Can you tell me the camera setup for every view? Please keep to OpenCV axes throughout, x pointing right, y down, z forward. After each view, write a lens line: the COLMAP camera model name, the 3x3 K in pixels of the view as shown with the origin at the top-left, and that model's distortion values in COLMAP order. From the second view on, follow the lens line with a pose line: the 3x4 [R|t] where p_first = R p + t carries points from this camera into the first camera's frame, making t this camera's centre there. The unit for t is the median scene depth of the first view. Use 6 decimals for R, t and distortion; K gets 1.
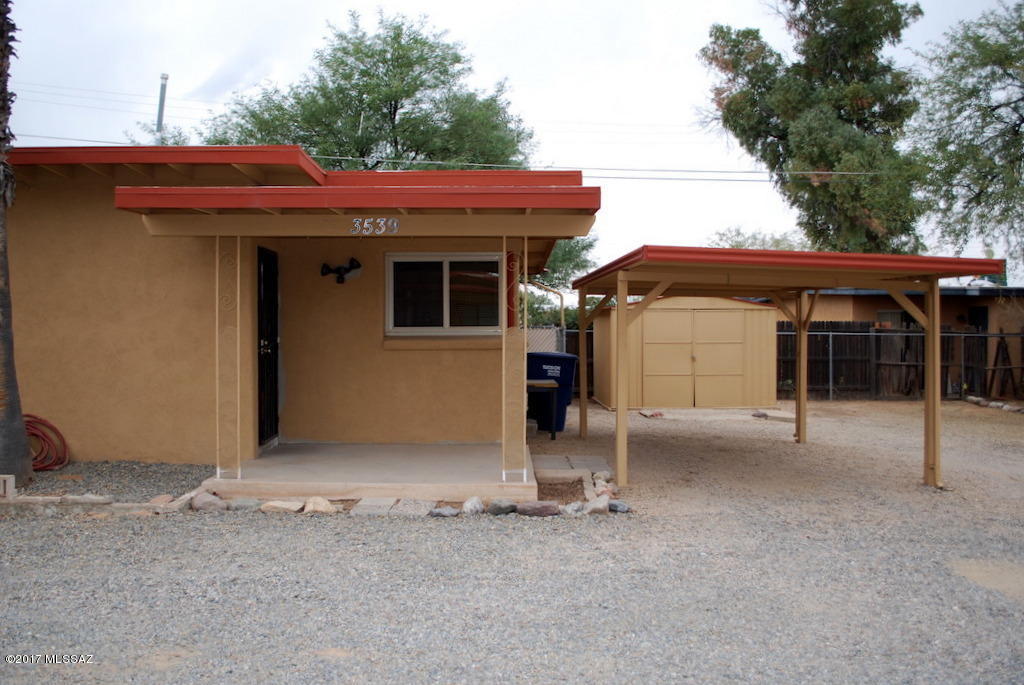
lens RADIAL K [[943.0, 0, 512.0], [0, 943.0, 342.5], [0, 0, 1]] dist [-0.095585, -0.002491]
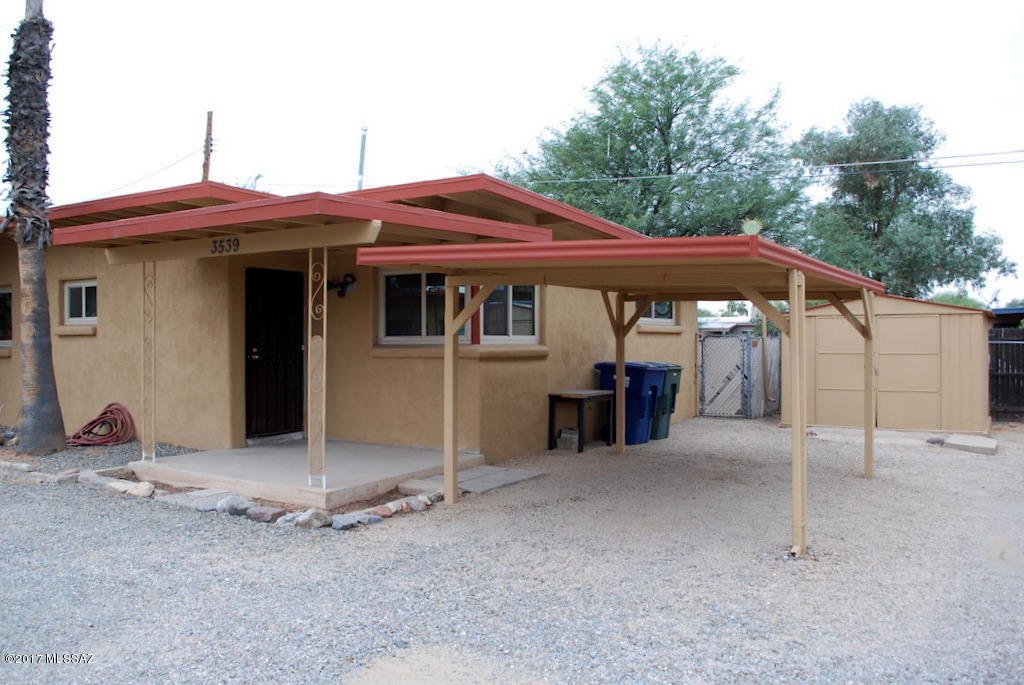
lens RADIAL K [[838.1, 0, 512.0], [0, 838.1, 342.5], [0, 0, 1]] dist [-0.084755, 0.010701]
pose [[0.835315, 0.000801, -0.549771, 0.522798], [-0.006177, 0.999949, -0.007928, -0.002709], [0.549737, 0.010018, 0.835278, 0.278724]]
